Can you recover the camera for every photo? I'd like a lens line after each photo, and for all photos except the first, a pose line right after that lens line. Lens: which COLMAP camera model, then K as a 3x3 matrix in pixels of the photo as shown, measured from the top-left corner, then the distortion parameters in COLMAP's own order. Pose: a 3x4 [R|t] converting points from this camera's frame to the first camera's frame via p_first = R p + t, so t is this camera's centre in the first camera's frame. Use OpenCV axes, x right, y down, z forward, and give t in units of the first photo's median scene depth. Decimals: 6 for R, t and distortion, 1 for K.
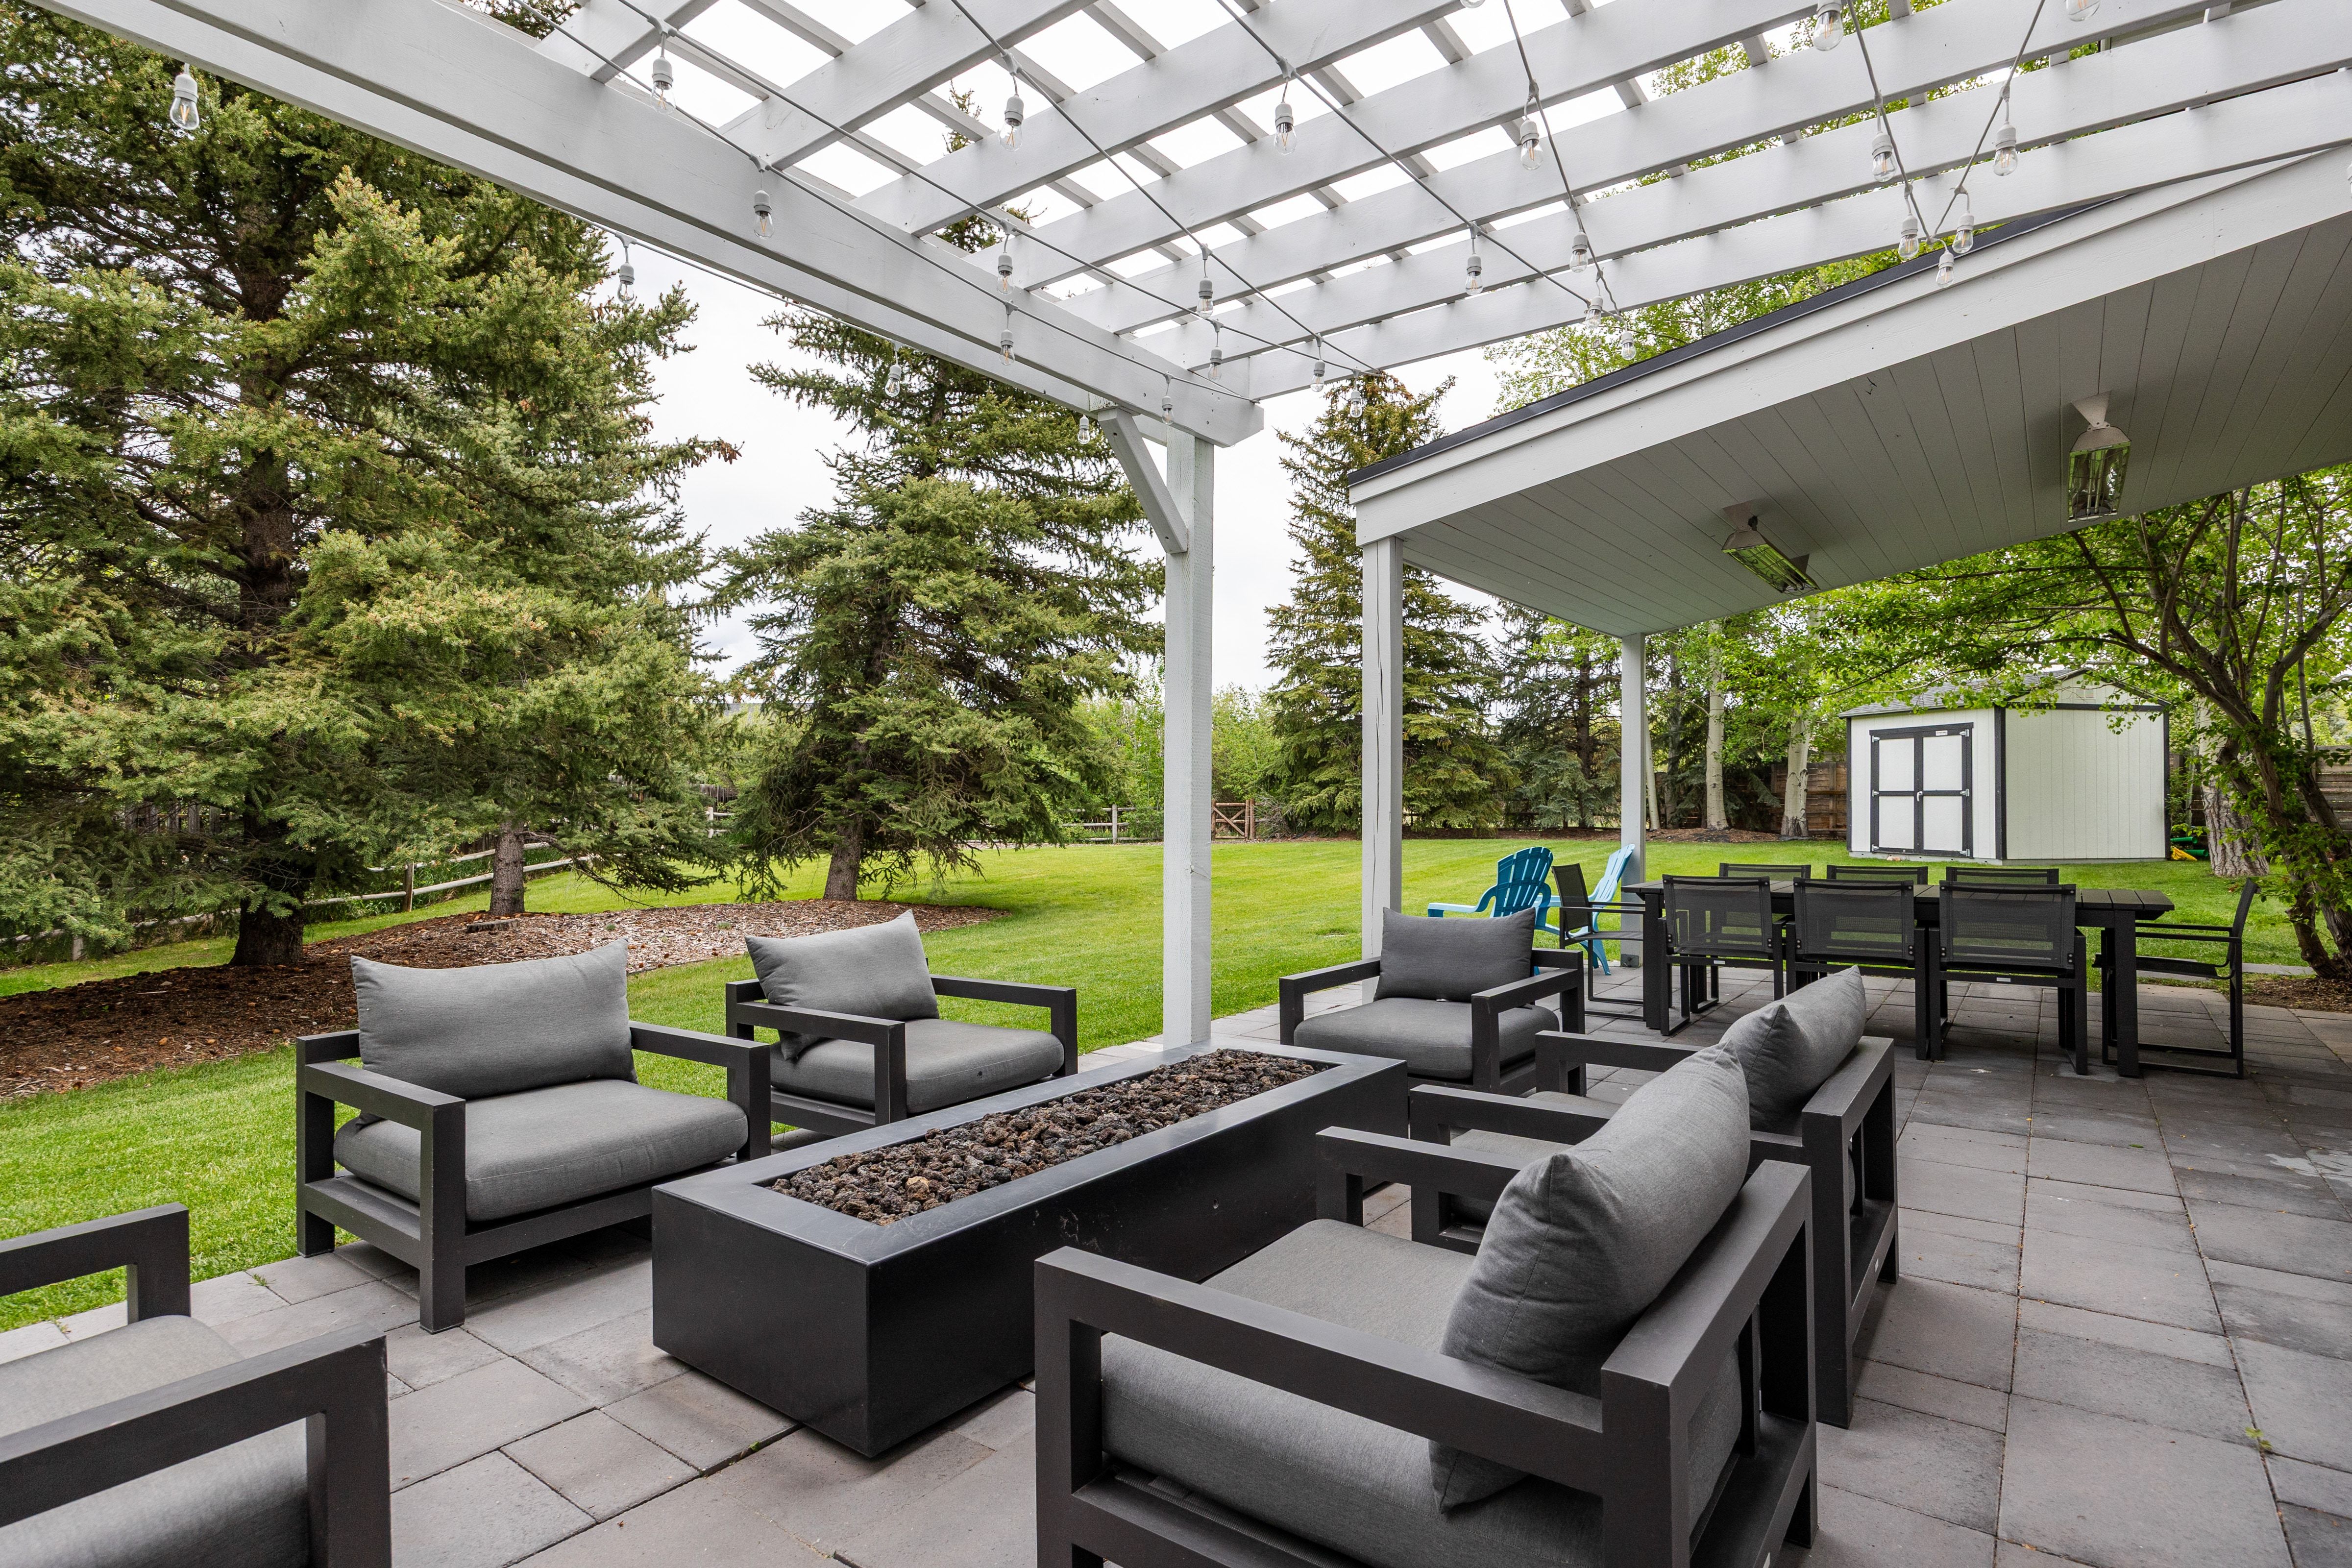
lens RADIAL K [[1188.3, 0, 1180.4], [0, 1188.3, 788.5], [0, 0, 1]] dist [0.004046, 0.000309]
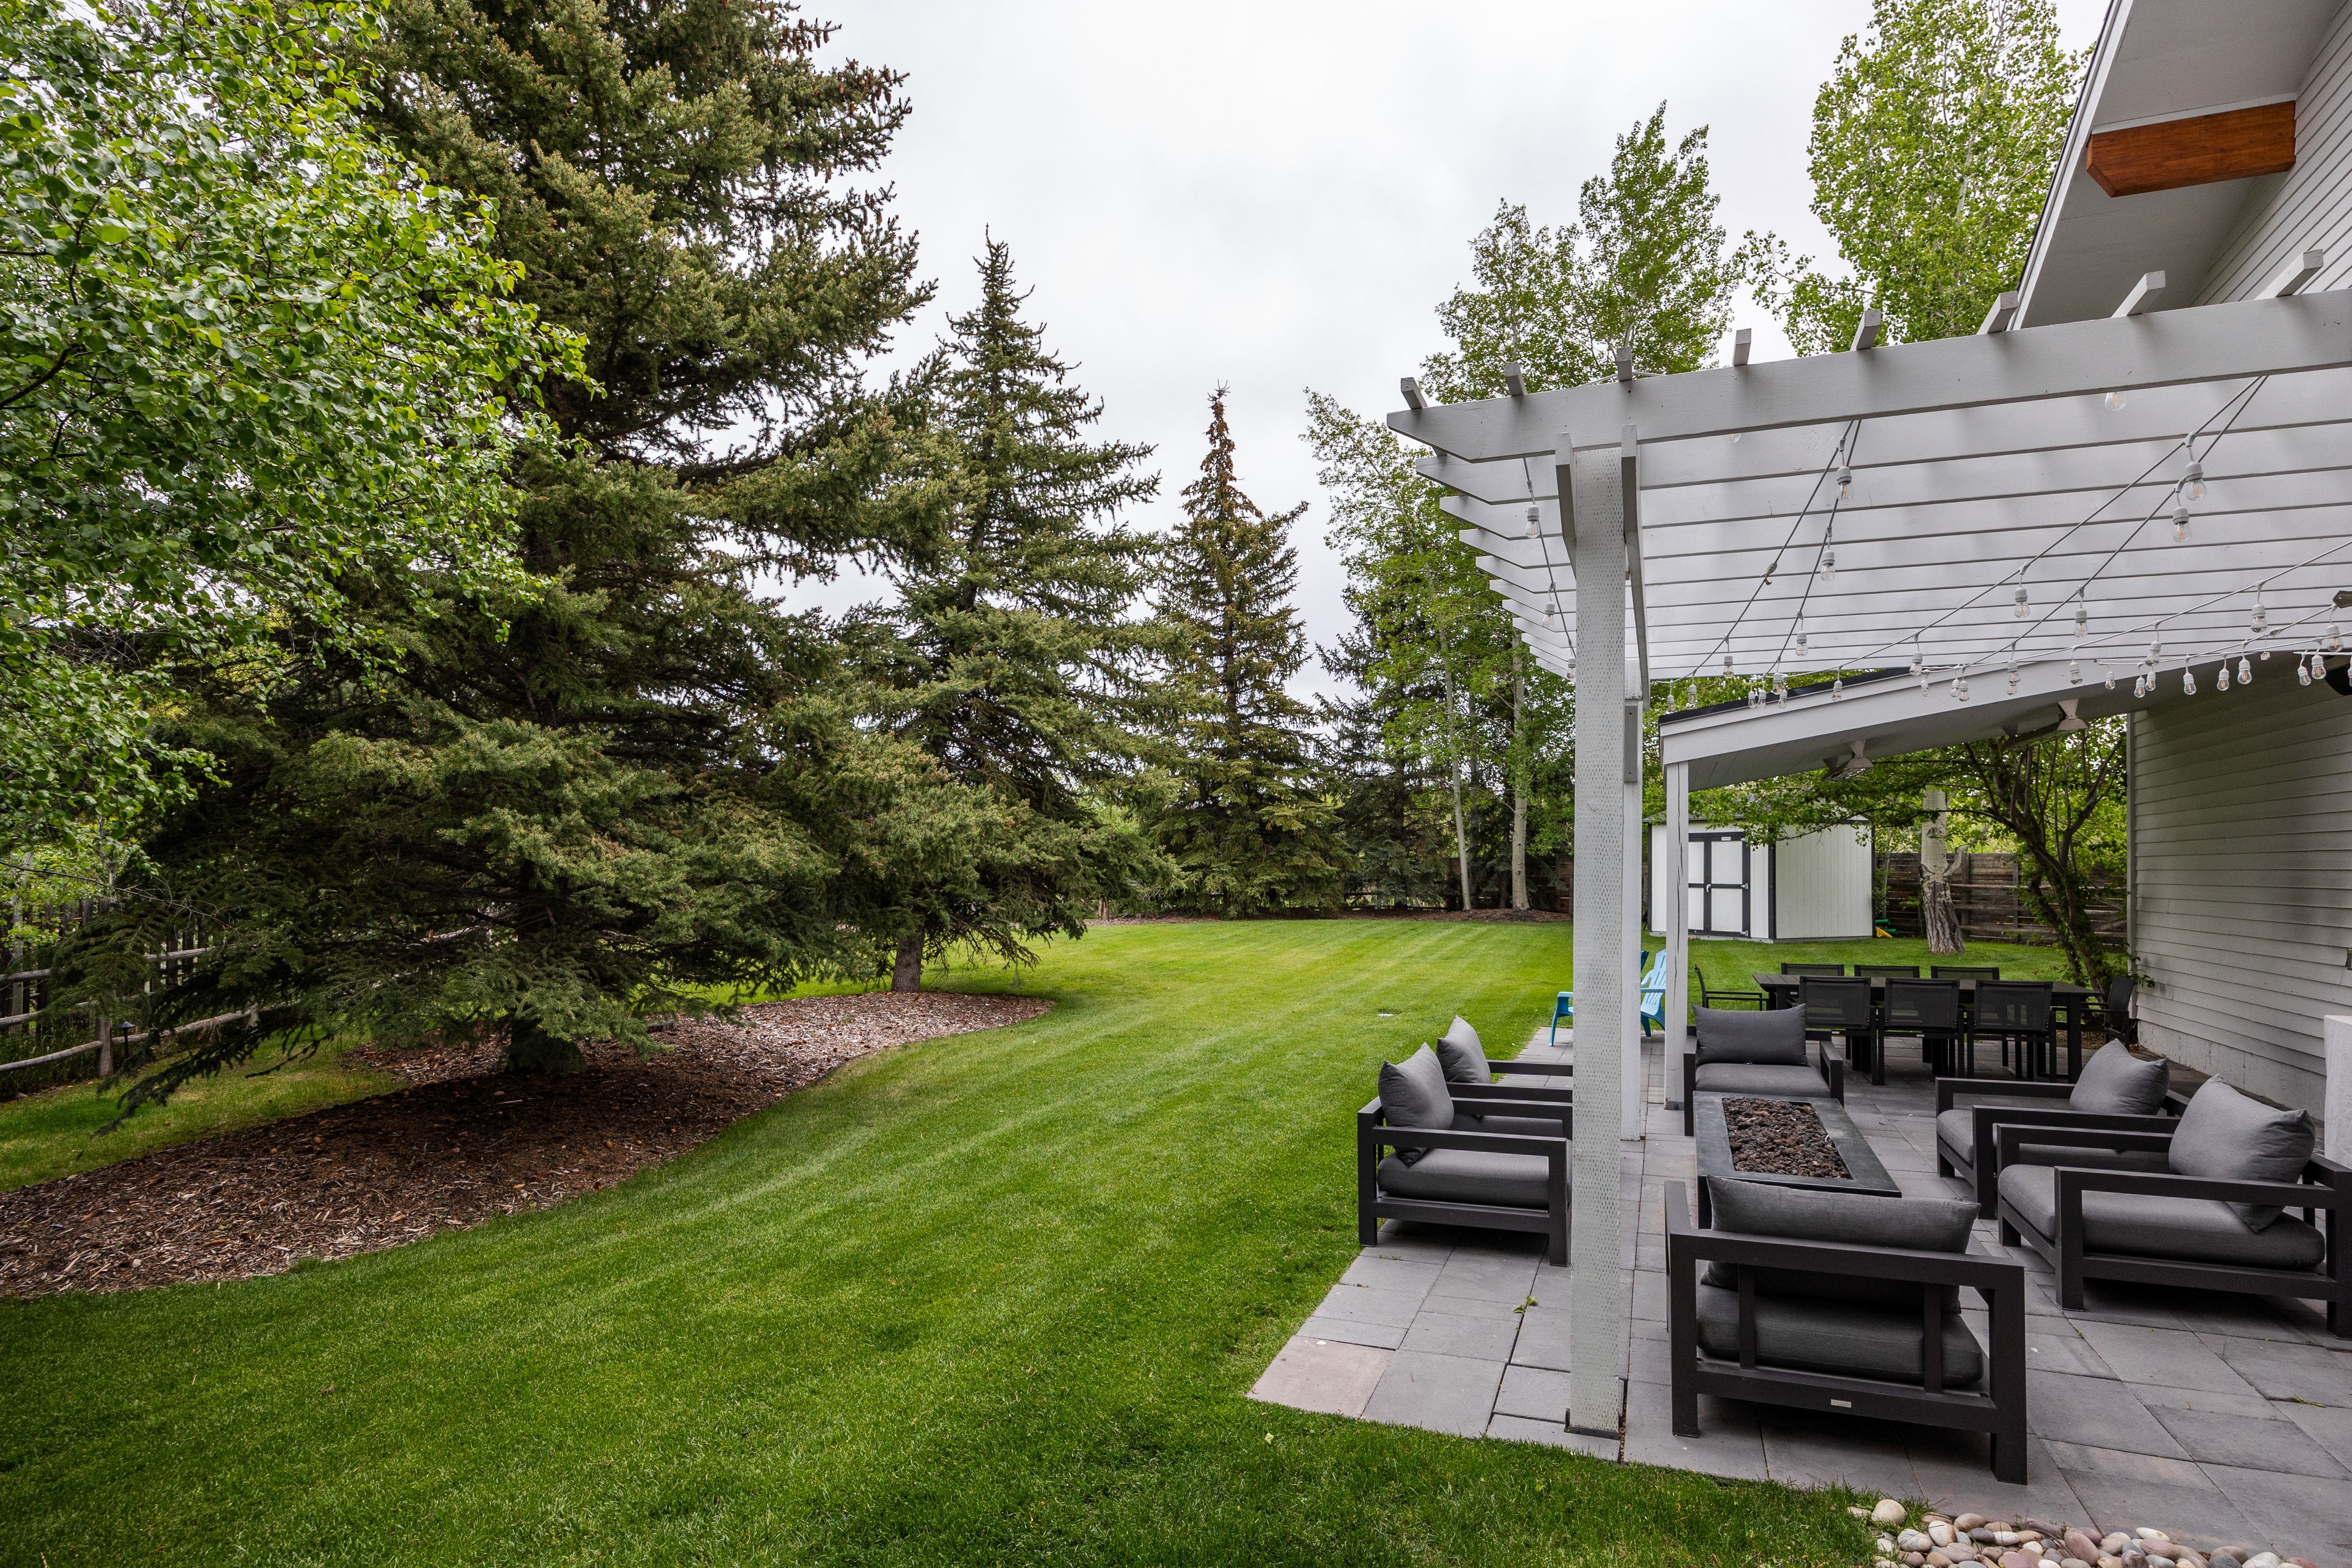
lens RADIAL K [[1188.3, 0, 1230.1], [0, 1188.3, 855.3], [0, 0, 1]] dist [0.004046, 0.000309]
pose [[0.963302, 0.008775, 0.268275, -0.140094], [-0.008595, 0.999961, -0.001847, -0.014589], [-0.268281, -0.000527, 0.963341, -0.053734]]
